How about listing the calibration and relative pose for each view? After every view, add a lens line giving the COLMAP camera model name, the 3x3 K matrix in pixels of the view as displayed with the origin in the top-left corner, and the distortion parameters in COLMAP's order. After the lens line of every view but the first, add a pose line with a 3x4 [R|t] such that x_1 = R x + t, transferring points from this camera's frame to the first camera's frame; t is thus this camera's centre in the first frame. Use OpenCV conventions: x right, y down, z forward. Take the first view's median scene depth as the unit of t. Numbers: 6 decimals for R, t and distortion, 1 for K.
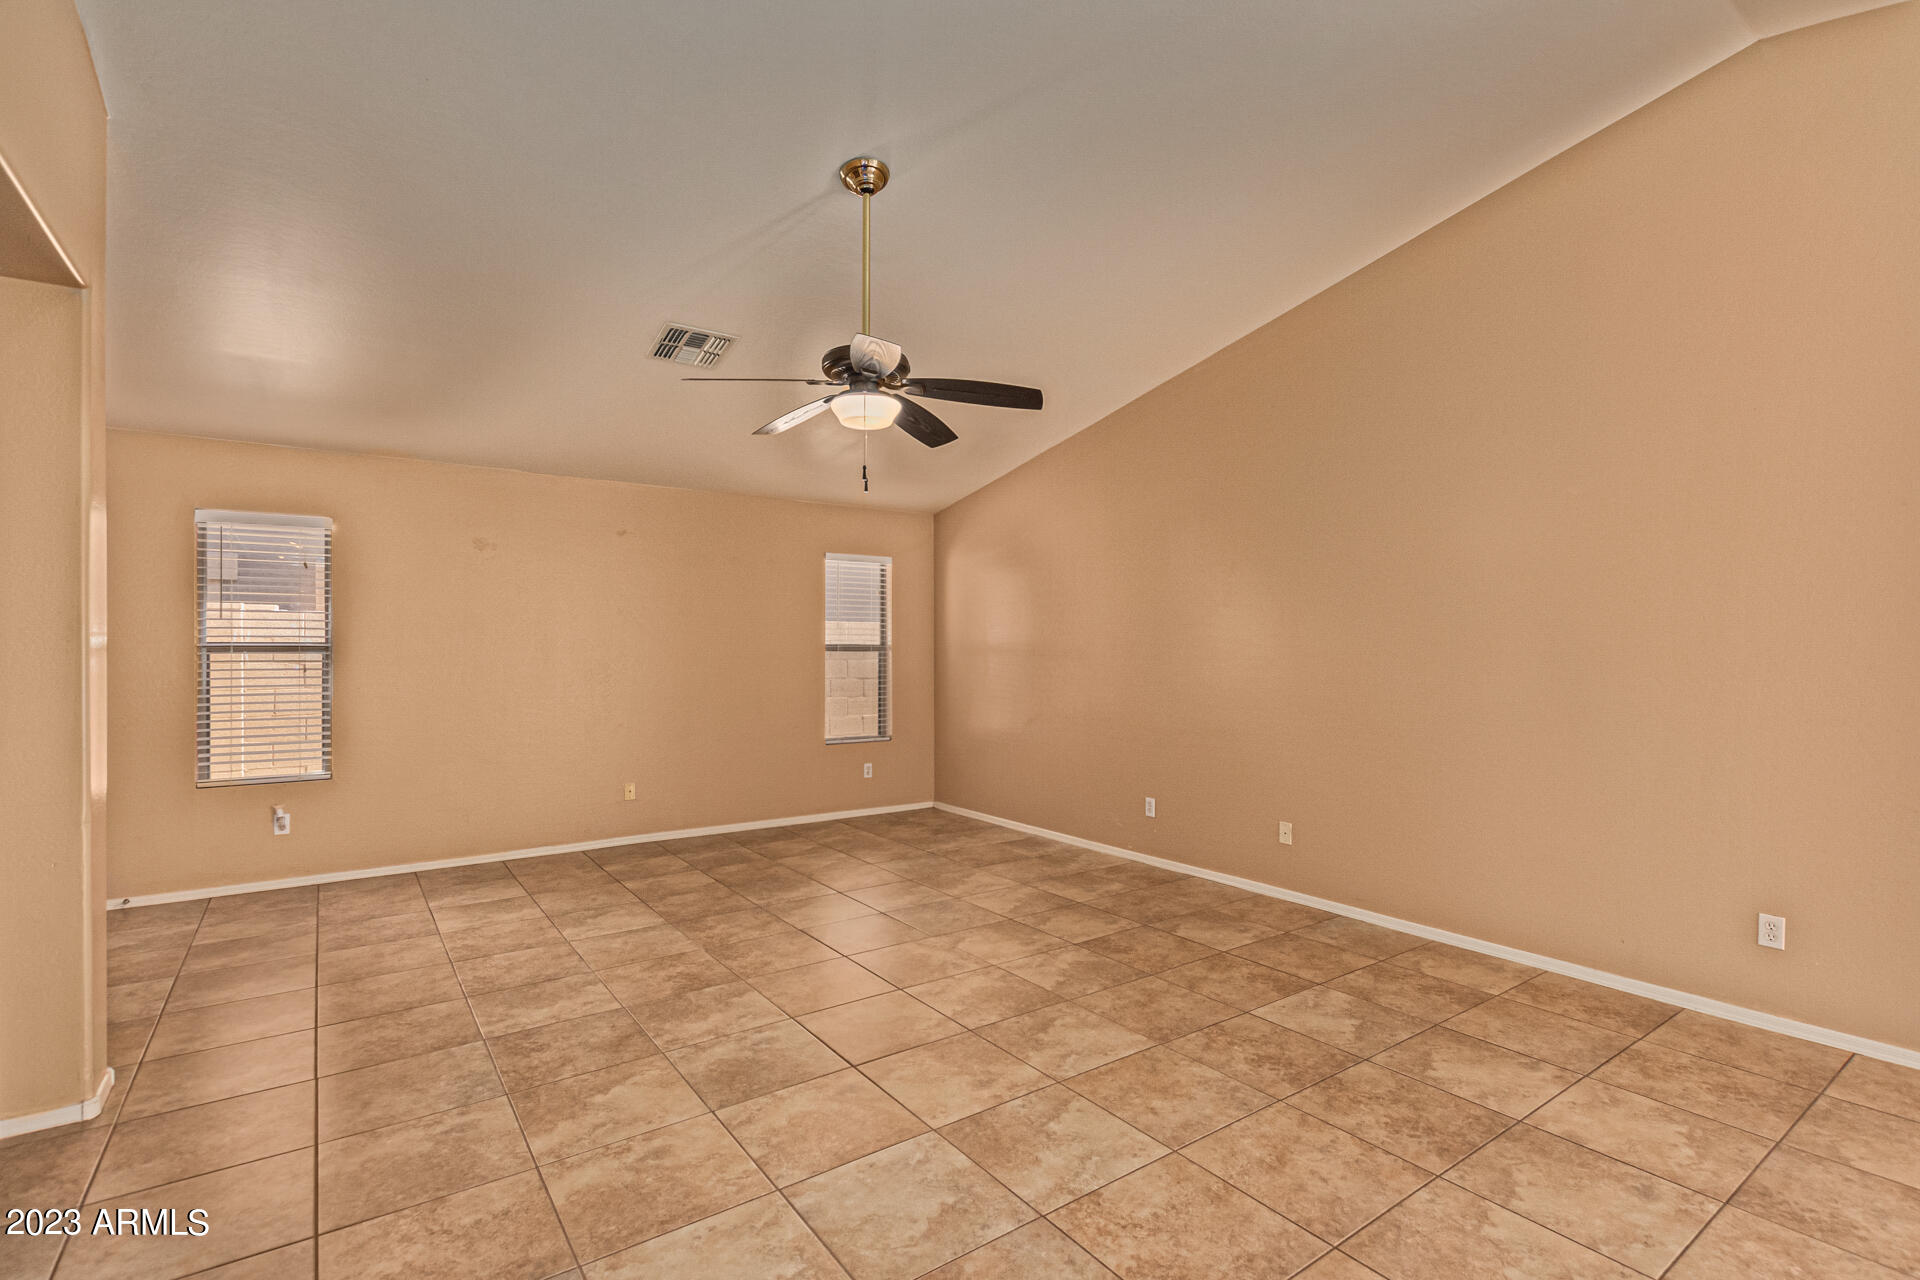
lens RADIAL K [[889.6, 0, 963.6], [0, 889.6, 642.7], [0, 0, 1]] dist [-0.000859, -0.000126]
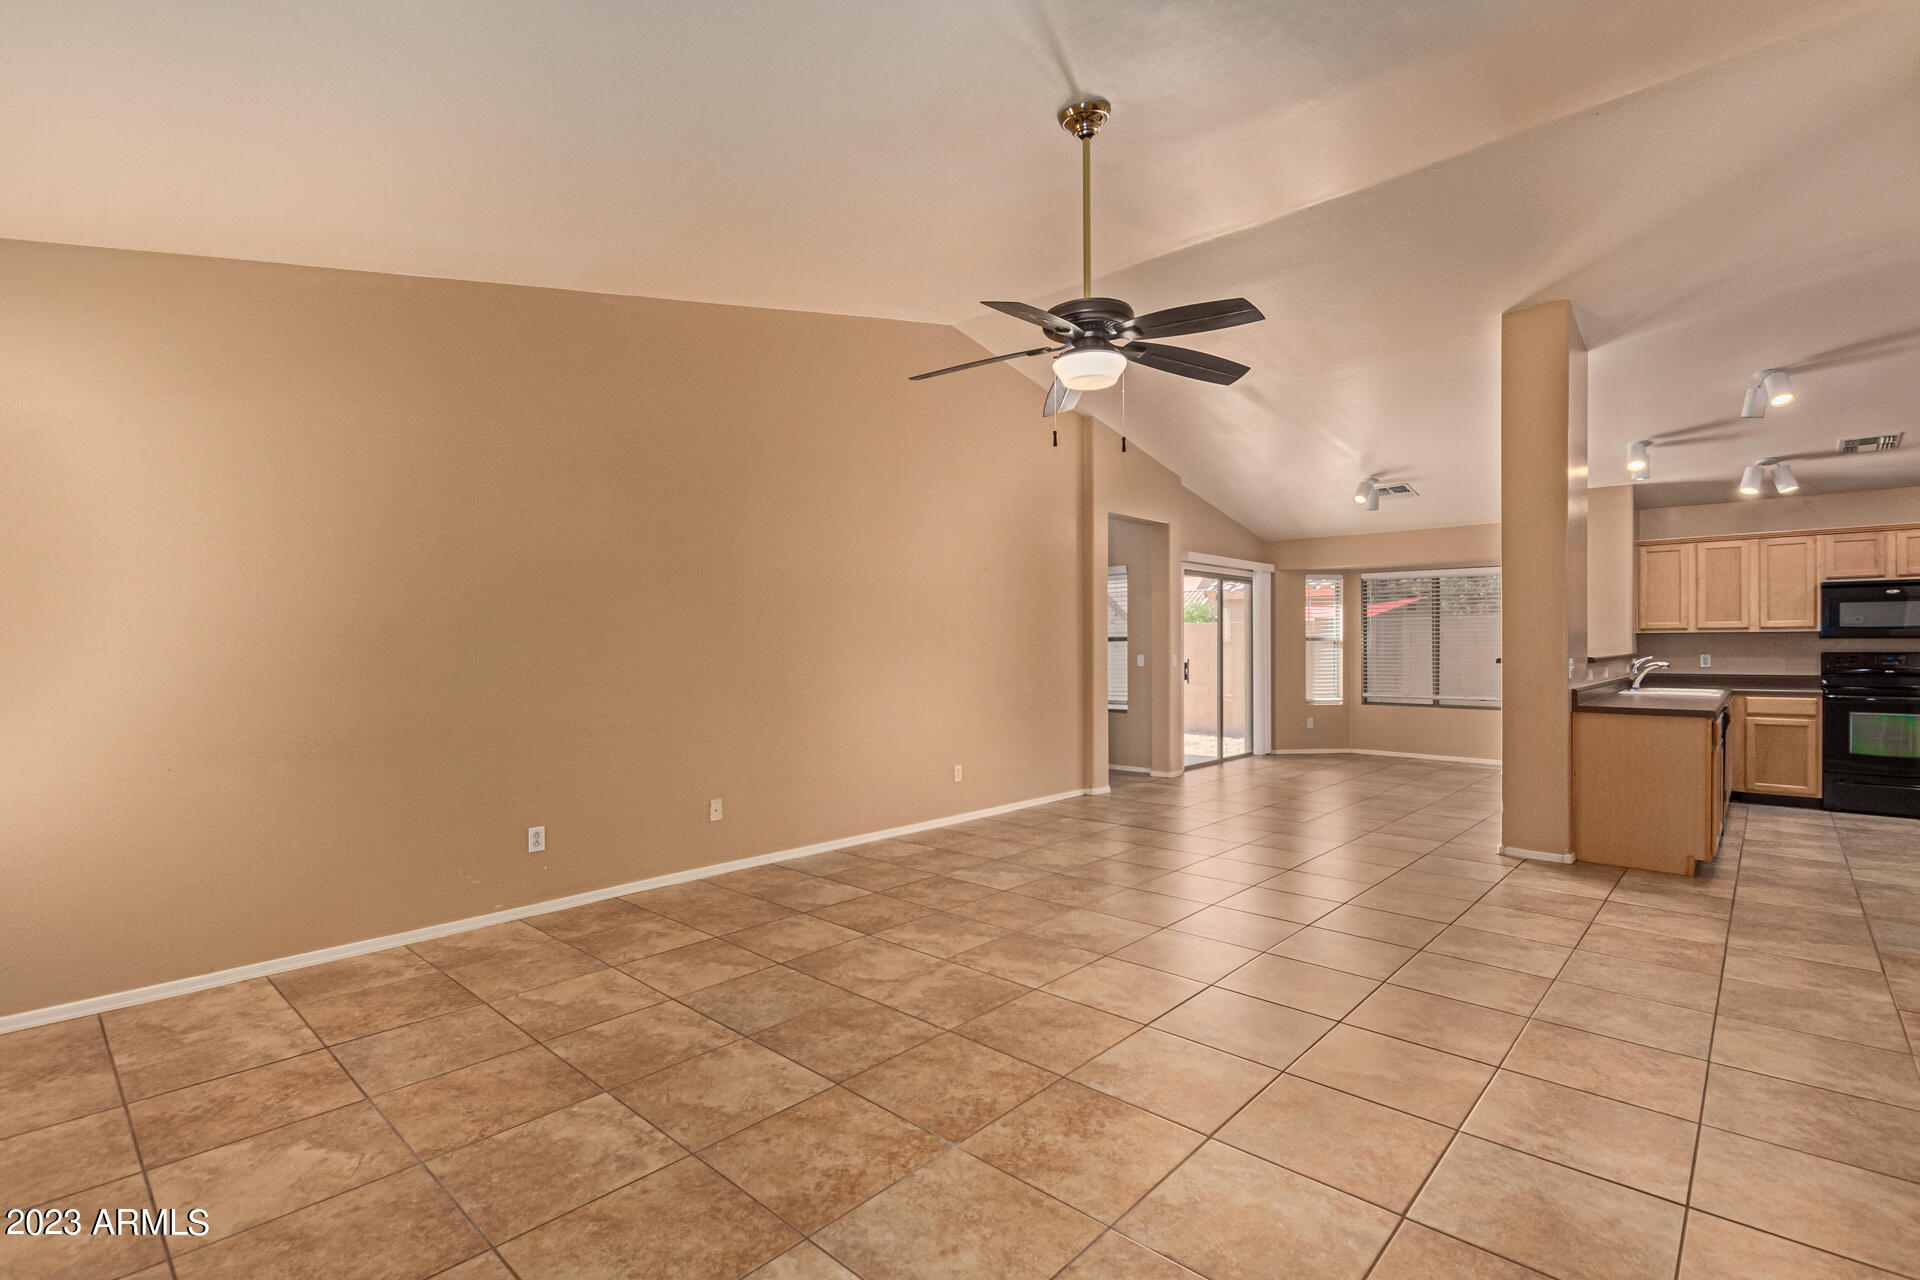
lens RADIAL K [[889.6, 0, 964.2], [0, 889.6, 642.7], [0, 0, 1]] dist [-0.000859, -0.000126]
pose [[-0.206514, 0.002115, 0.978441, -0.848680], [0.000277, 0.999998, -0.002103, 0.025311], [-0.978444, -0.000164, -0.206514, 1.110484]]
